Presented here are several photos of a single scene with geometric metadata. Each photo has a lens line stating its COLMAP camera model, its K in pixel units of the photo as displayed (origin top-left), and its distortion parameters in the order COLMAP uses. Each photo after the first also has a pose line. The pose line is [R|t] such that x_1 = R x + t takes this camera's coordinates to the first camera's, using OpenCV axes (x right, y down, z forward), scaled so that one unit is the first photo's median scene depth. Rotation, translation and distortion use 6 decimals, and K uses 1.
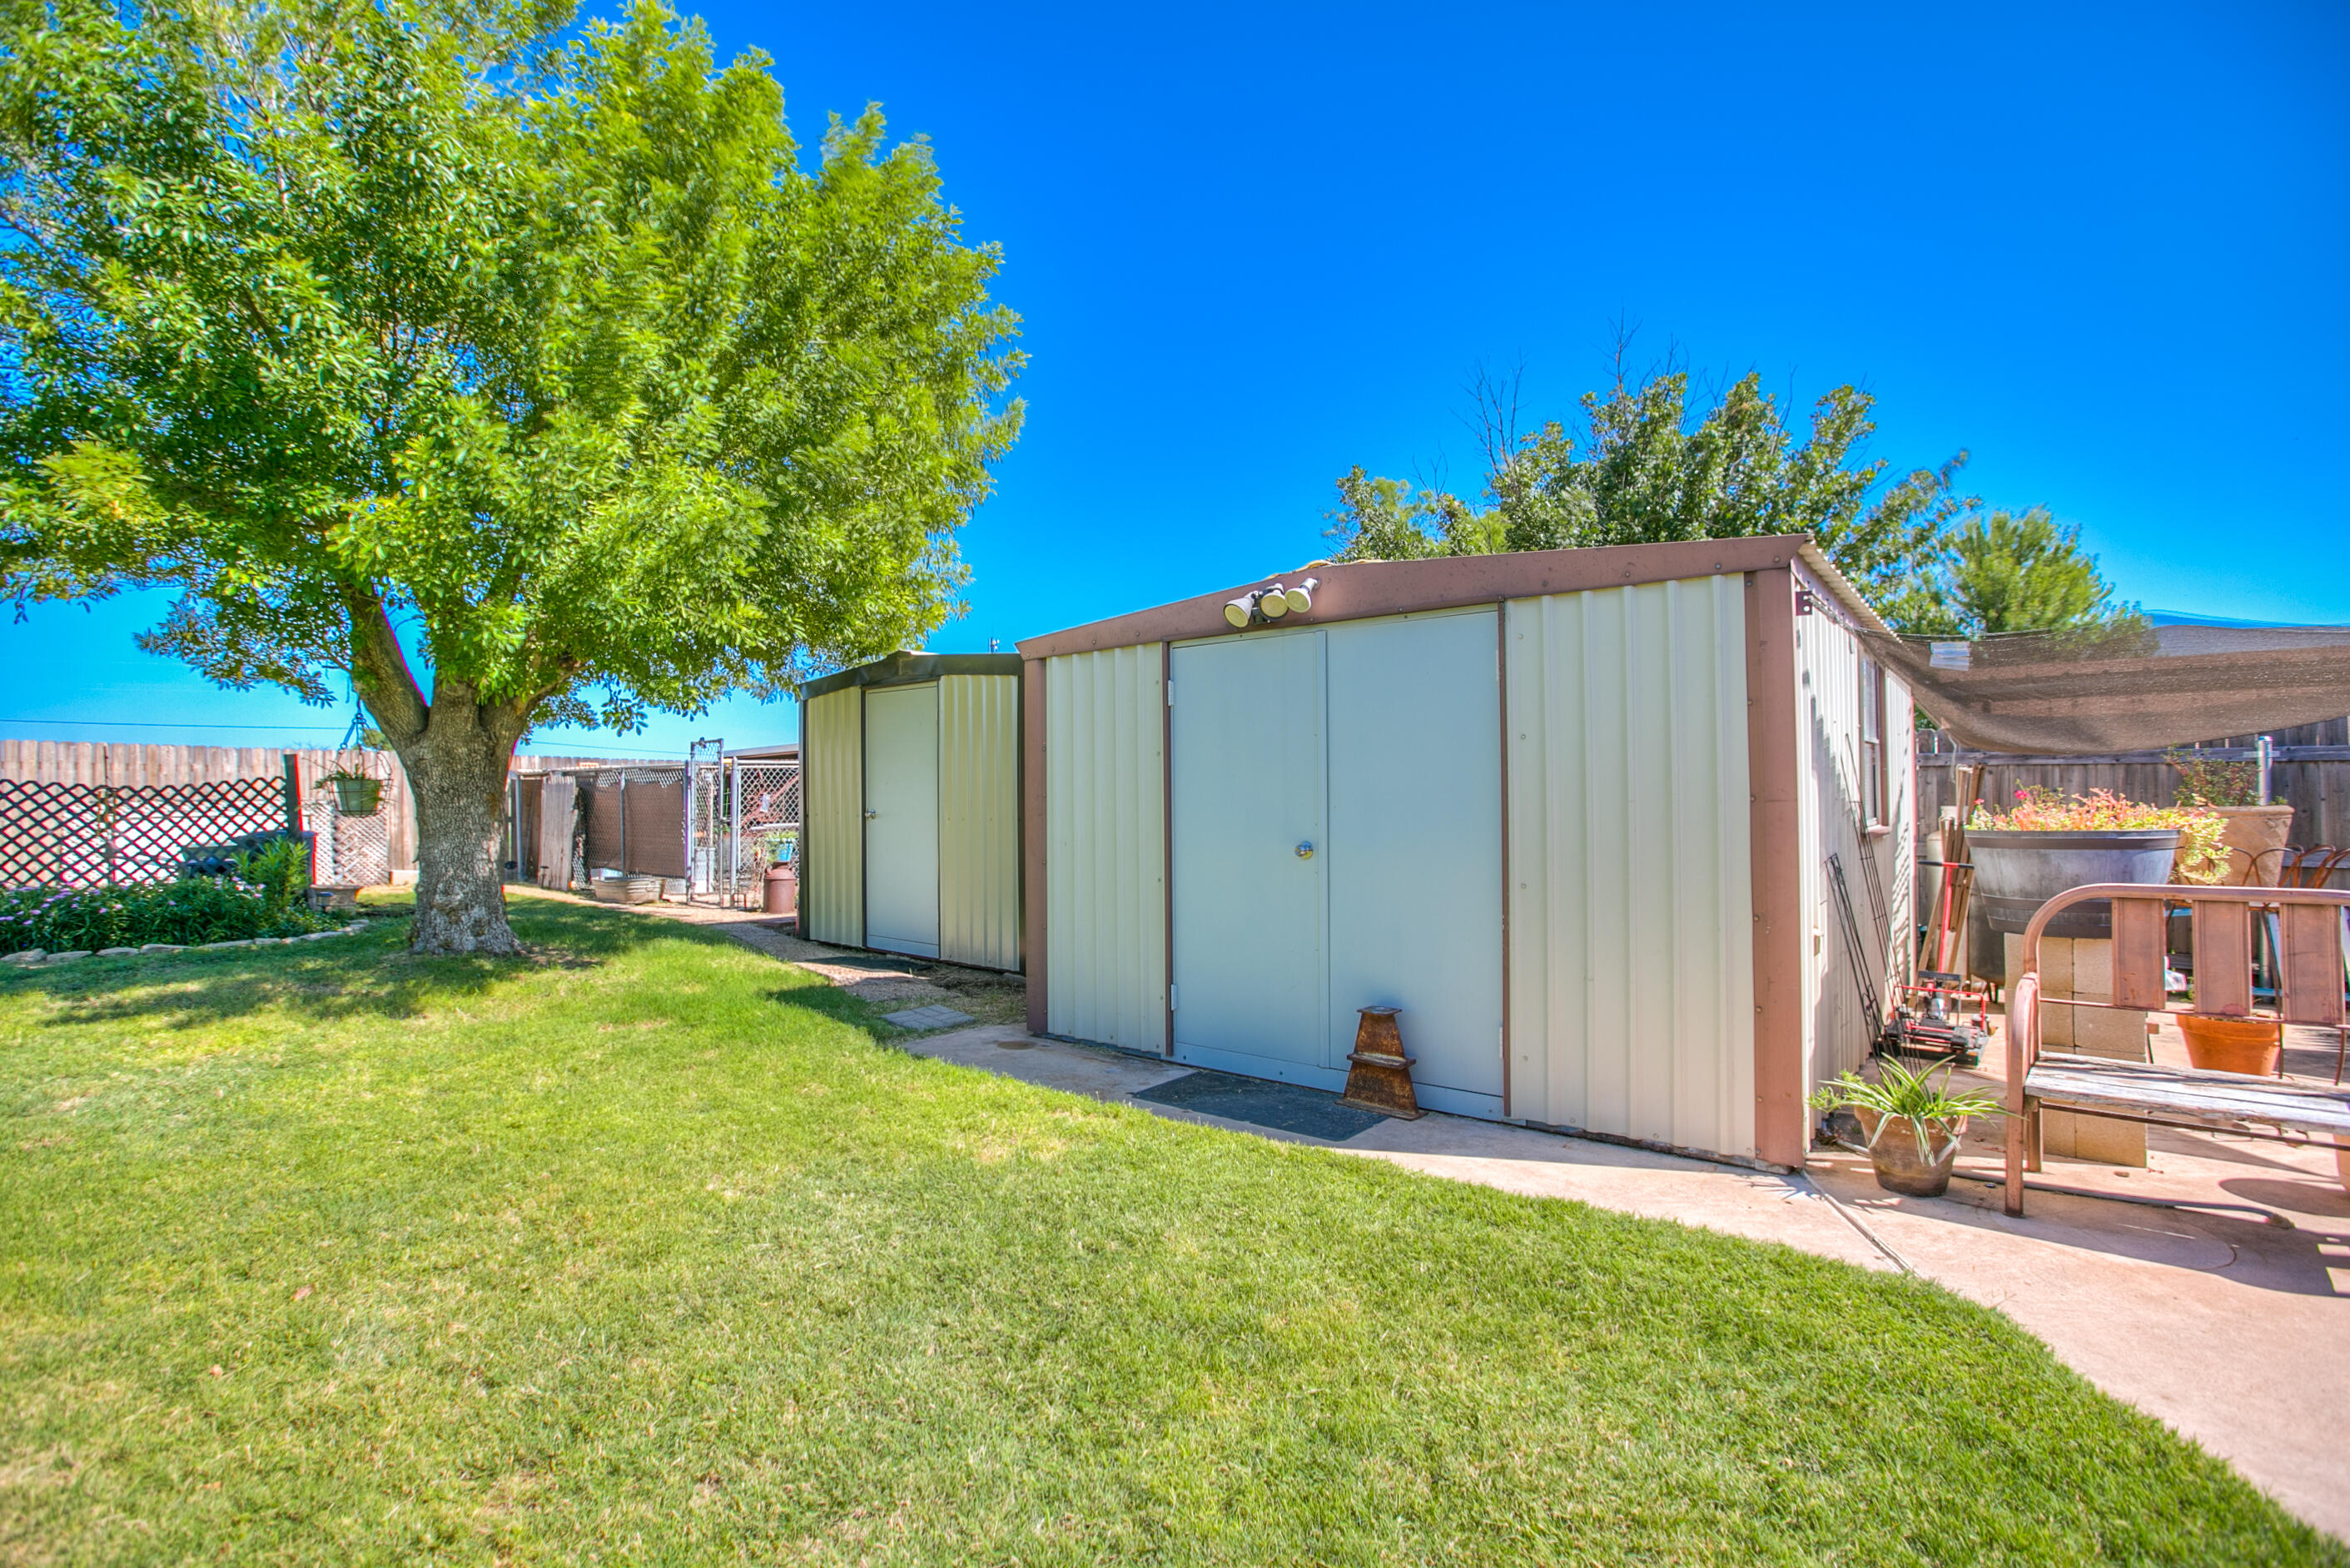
lens RADIAL K [[1080.4, 0, 1173.9], [0, 1080.4, 778.3], [0, 0, 1]] dist [-0.000214, -0.000047]
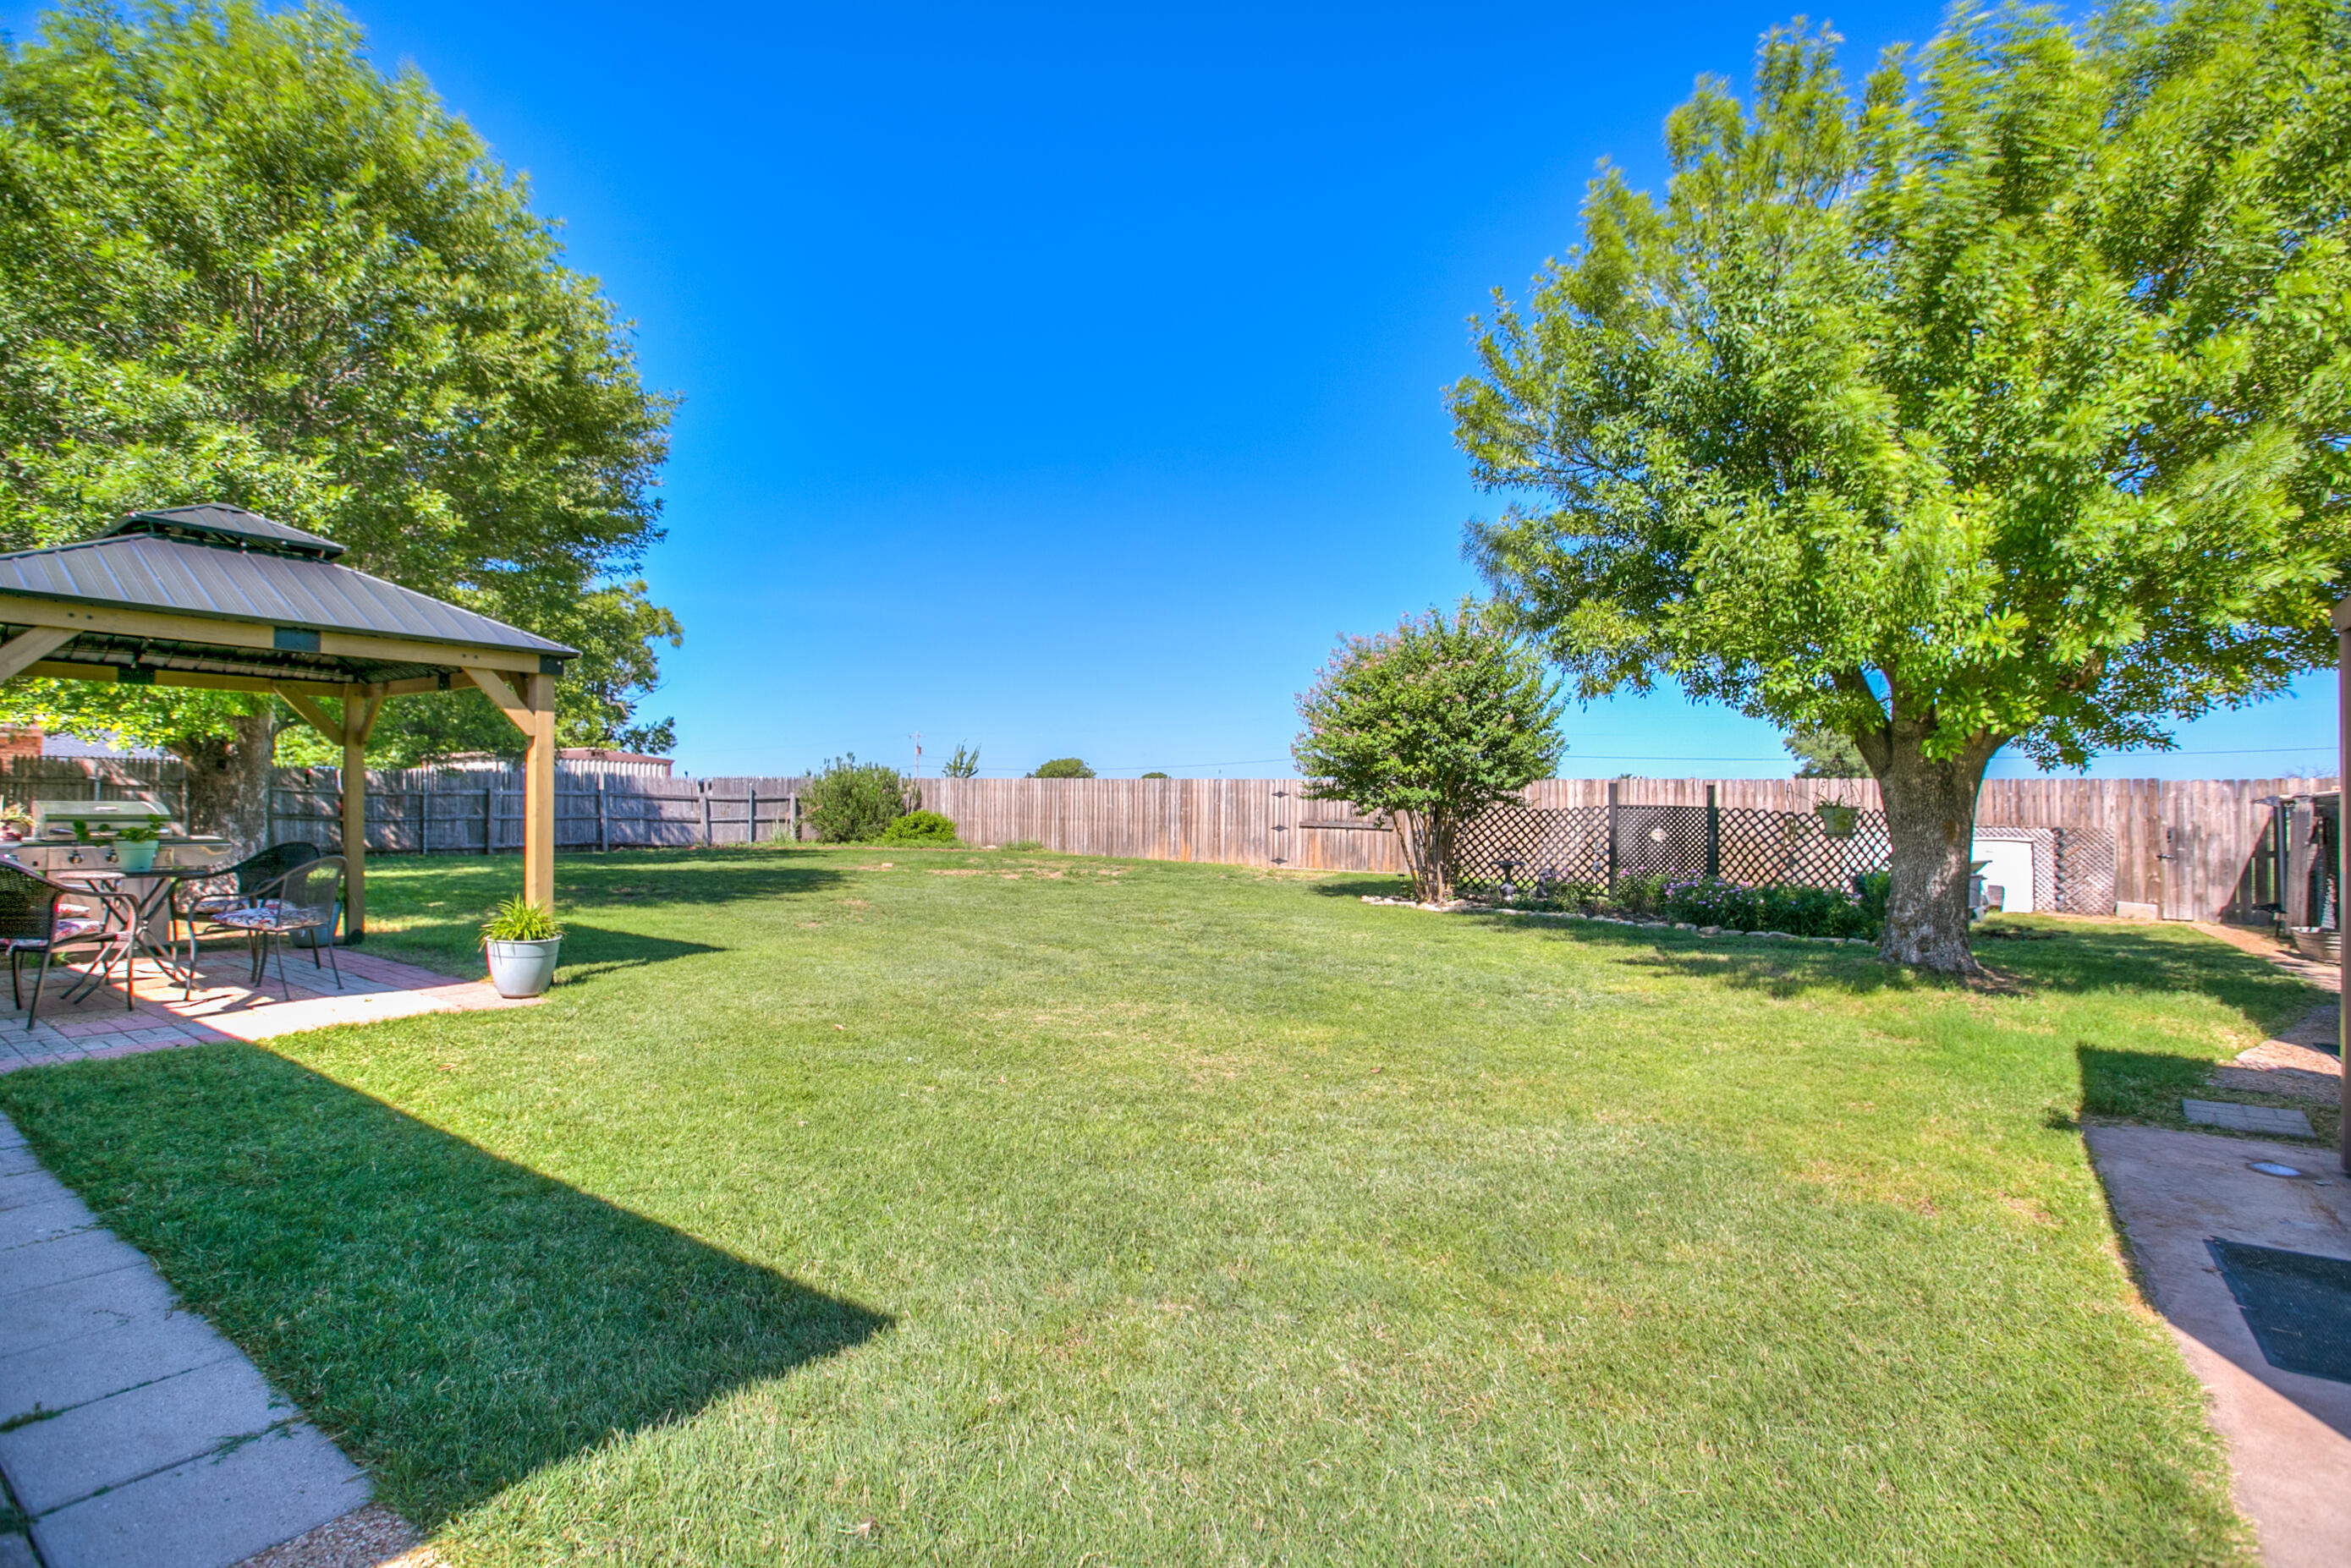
lens RADIAL K [[1080.8, 0, 1173.4], [0, 1080.8, 791.8], [0, 0, 1]] dist [-0.000214, -0.000047]
pose [[0.126222, -0.015958, -0.991874, 0.330664], [0.002244, 0.999873, -0.015801, 0.001872], [0.991999, -0.000231, 0.126242, 0.120907]]
